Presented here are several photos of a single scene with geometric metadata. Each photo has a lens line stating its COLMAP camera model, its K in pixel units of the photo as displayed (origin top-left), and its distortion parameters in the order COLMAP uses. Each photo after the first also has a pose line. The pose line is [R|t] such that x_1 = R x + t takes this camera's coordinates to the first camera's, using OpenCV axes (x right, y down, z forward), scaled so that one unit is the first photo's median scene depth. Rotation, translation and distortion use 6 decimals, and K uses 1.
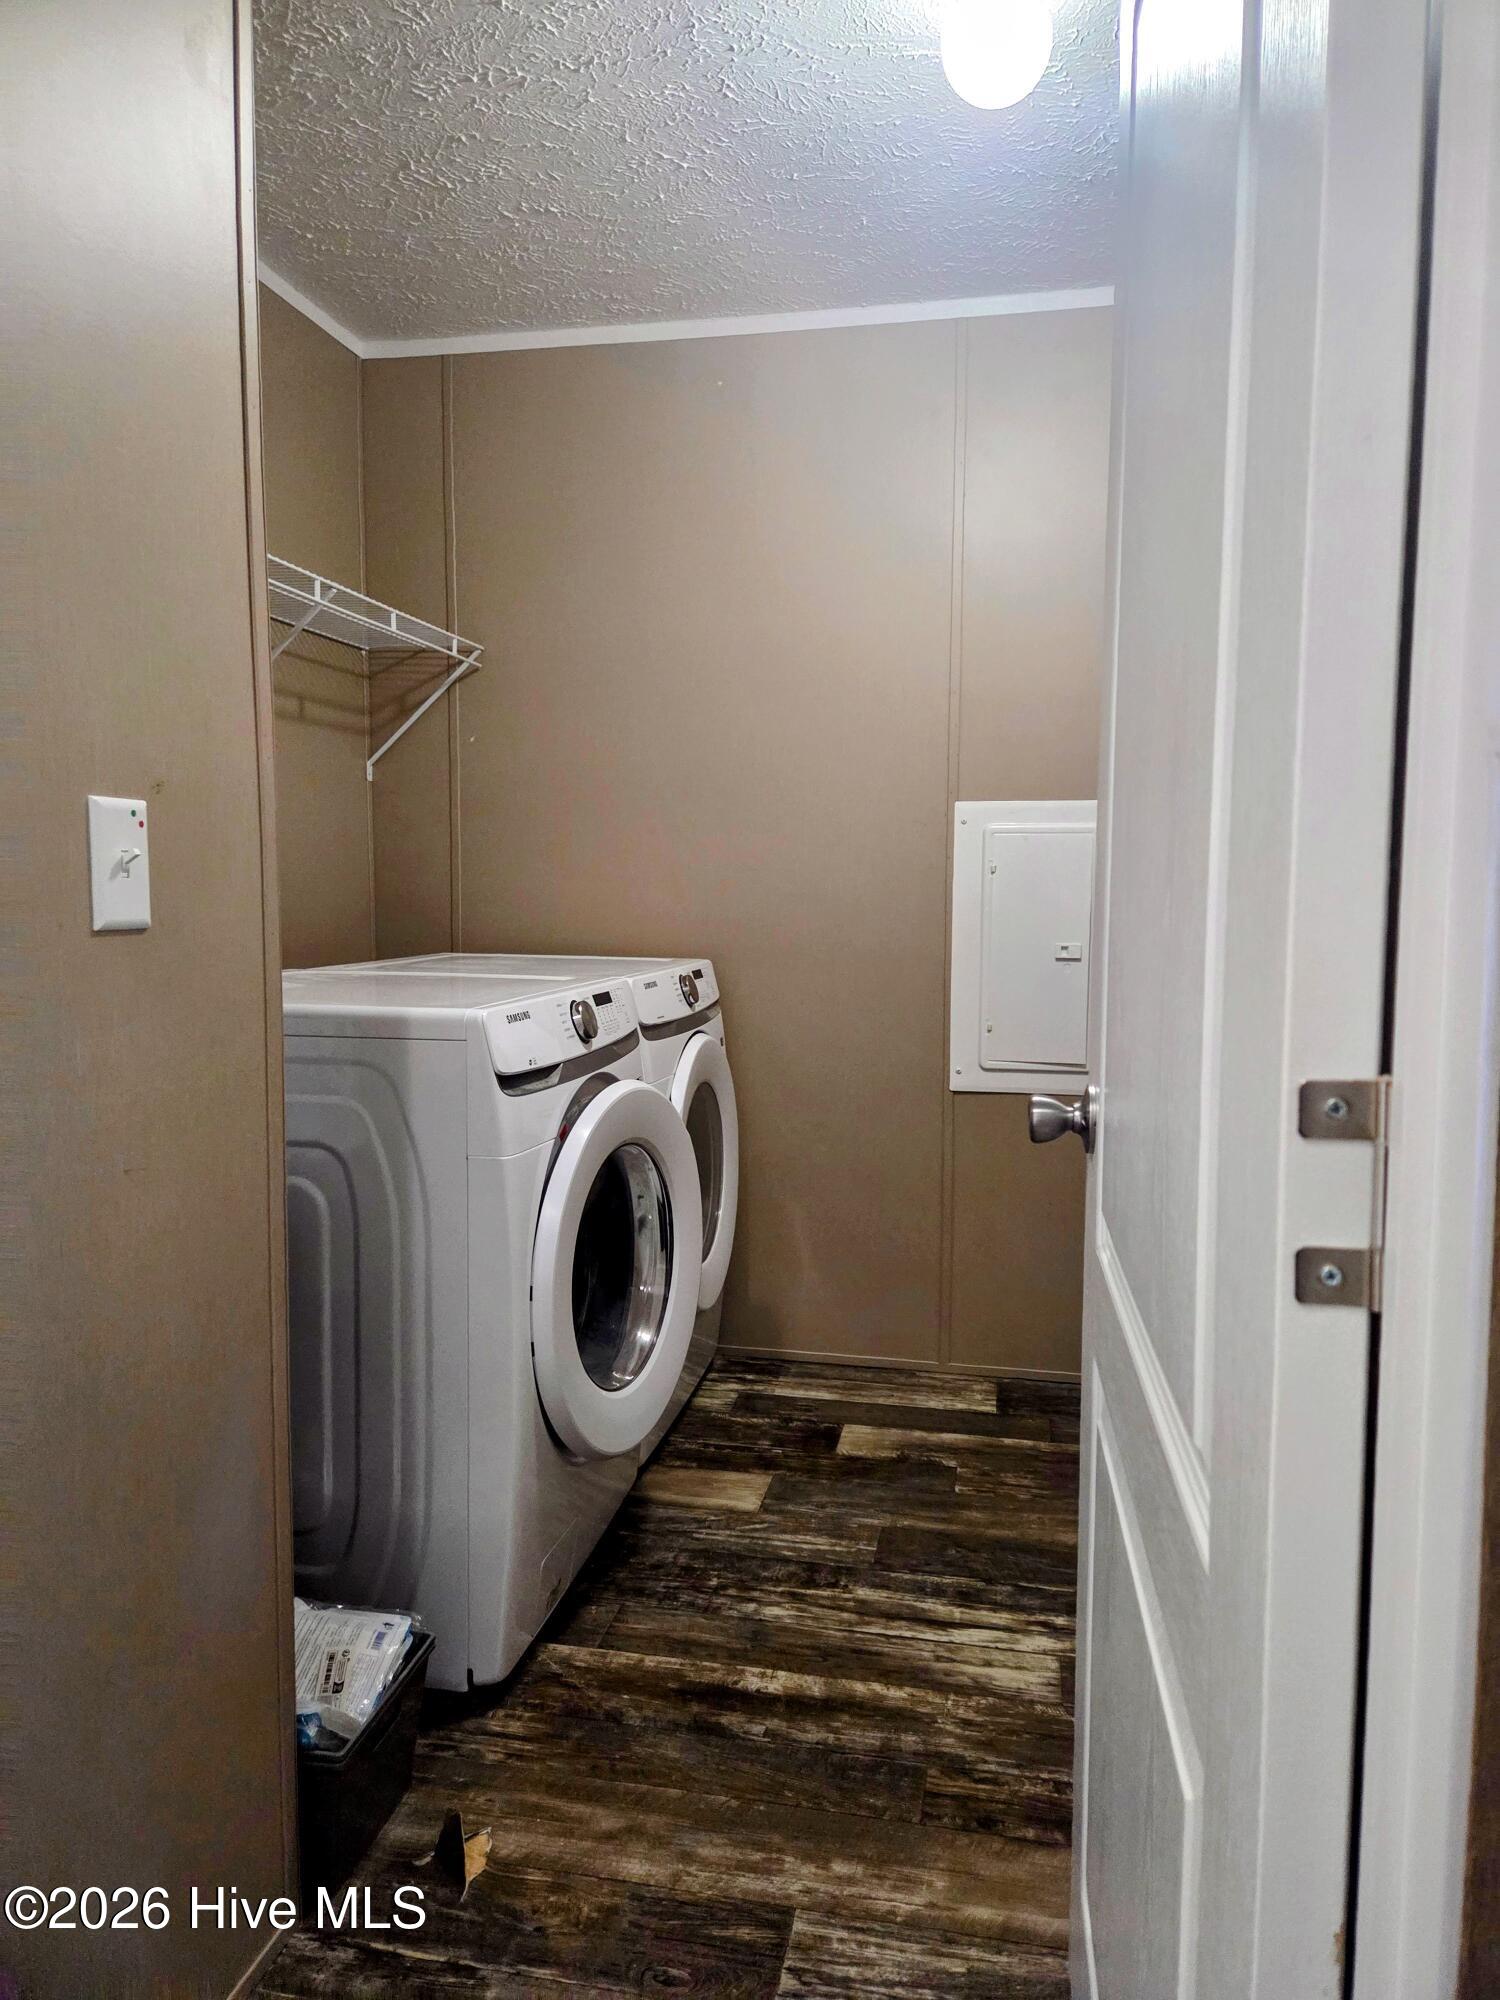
lens RADIAL K [[1341.3, 0, 748.0], [0, 1341.3, 990.7], [0, 0, 1]] dist [0.050651, -0.011637]
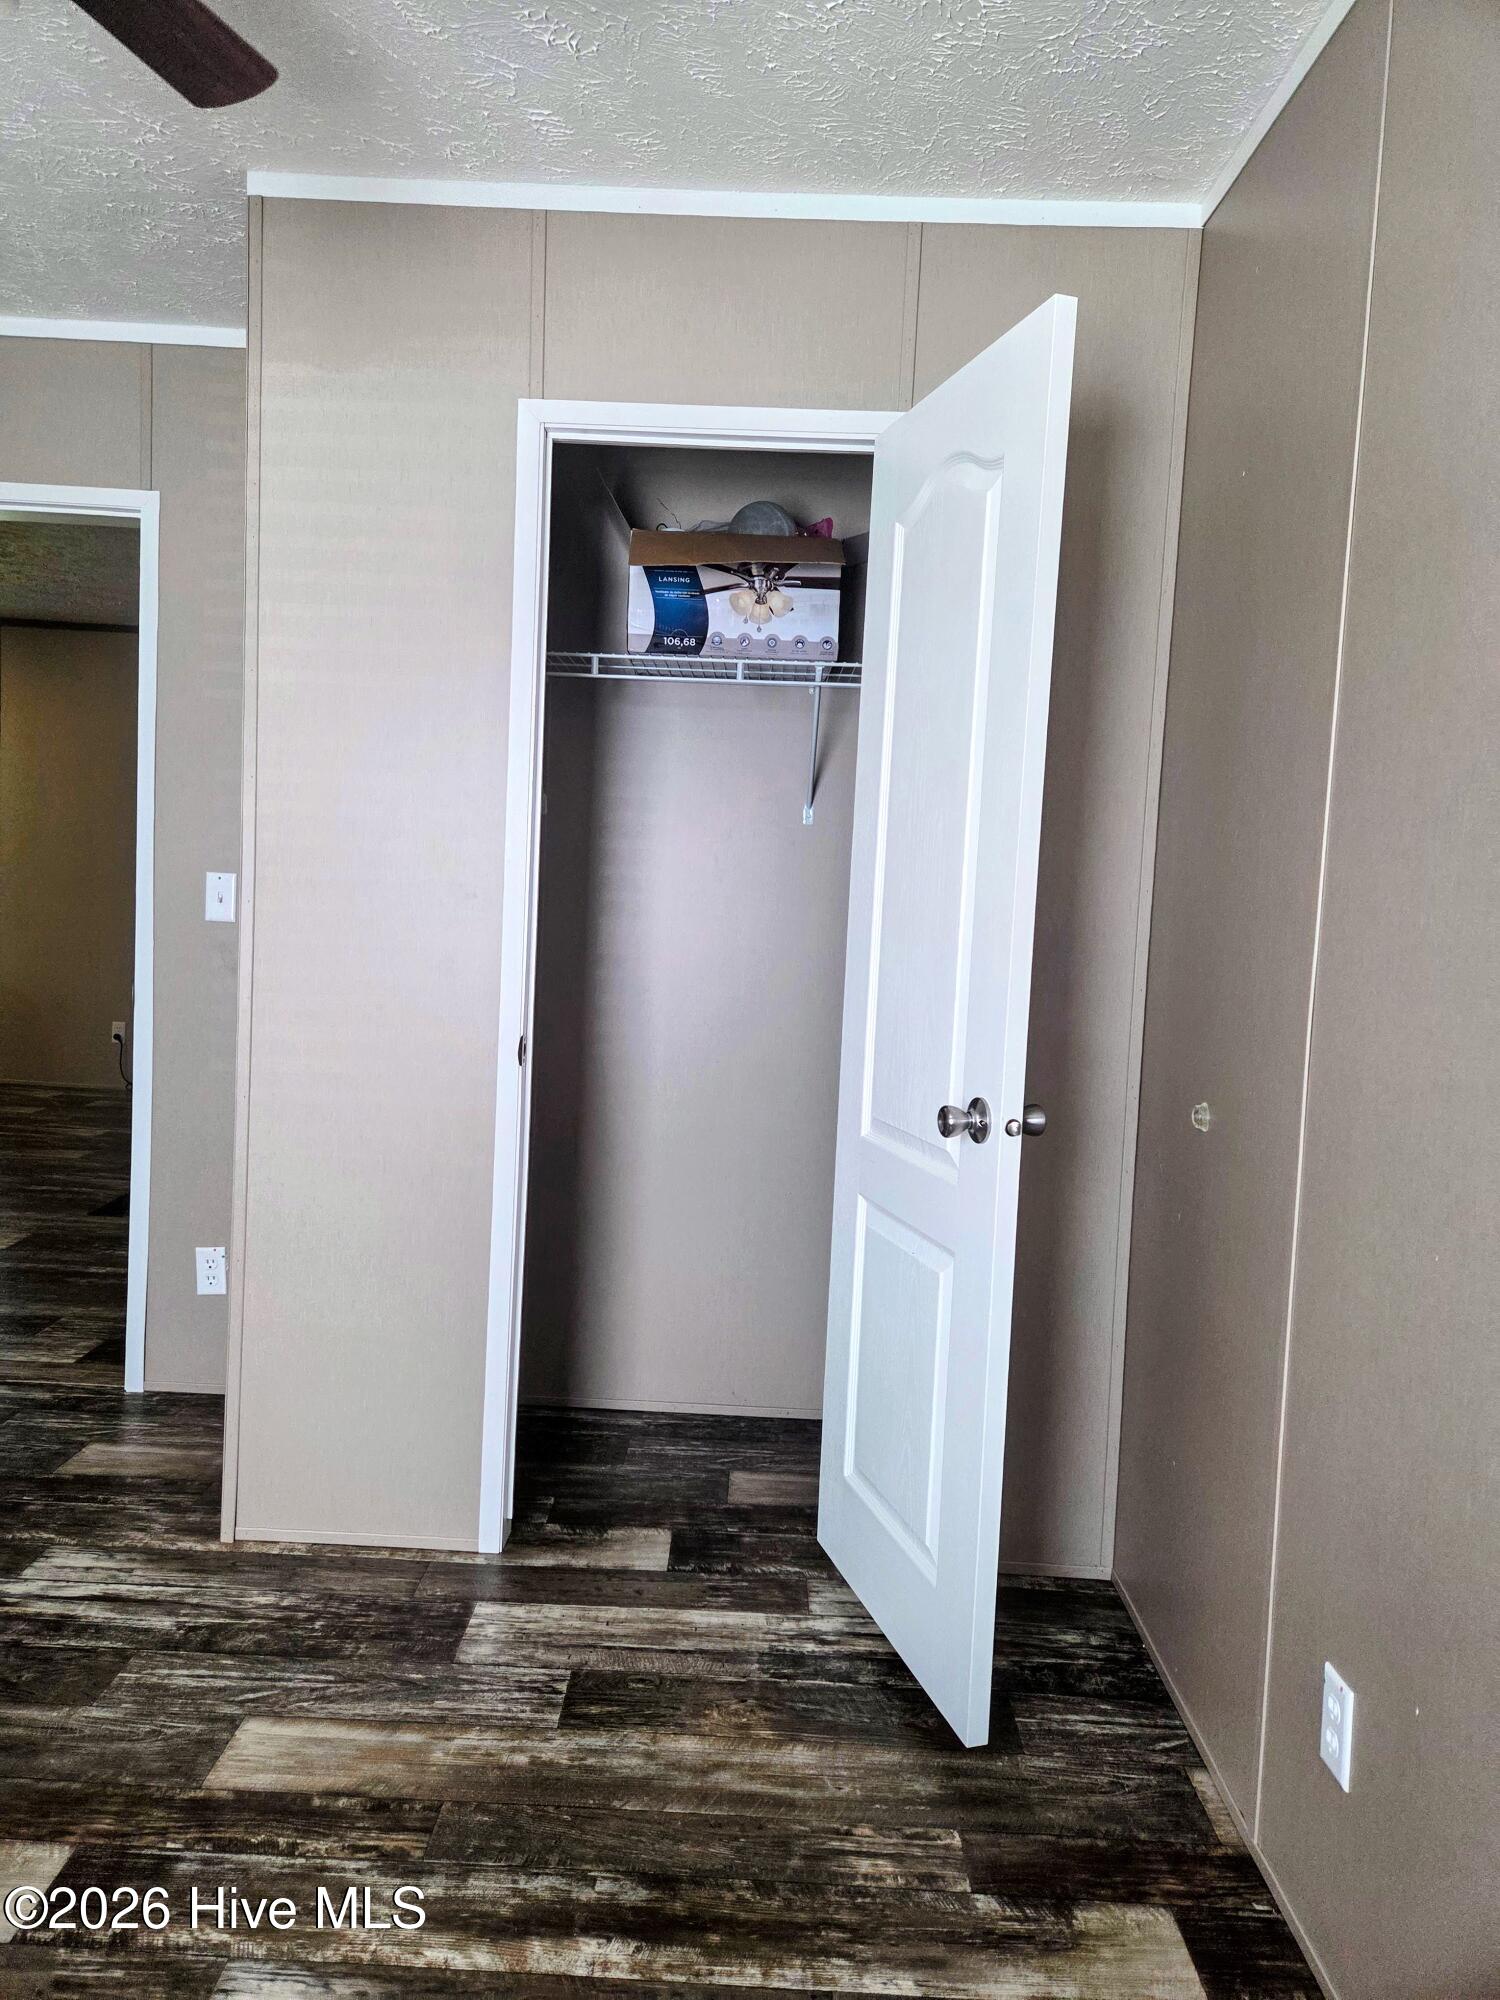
lens RADIAL K [[1341.3, 0, 749.3], [0, 1341.3, 995.1], [0, 0, 1]] dist [0.050651, -0.011637]
pose [[-0.980105, -0.033880, -0.195567, -0.144031], [-0.064778, 0.985971, 0.153835, -0.228757], [0.187611, 0.163443, -0.968550, 2.257583]]
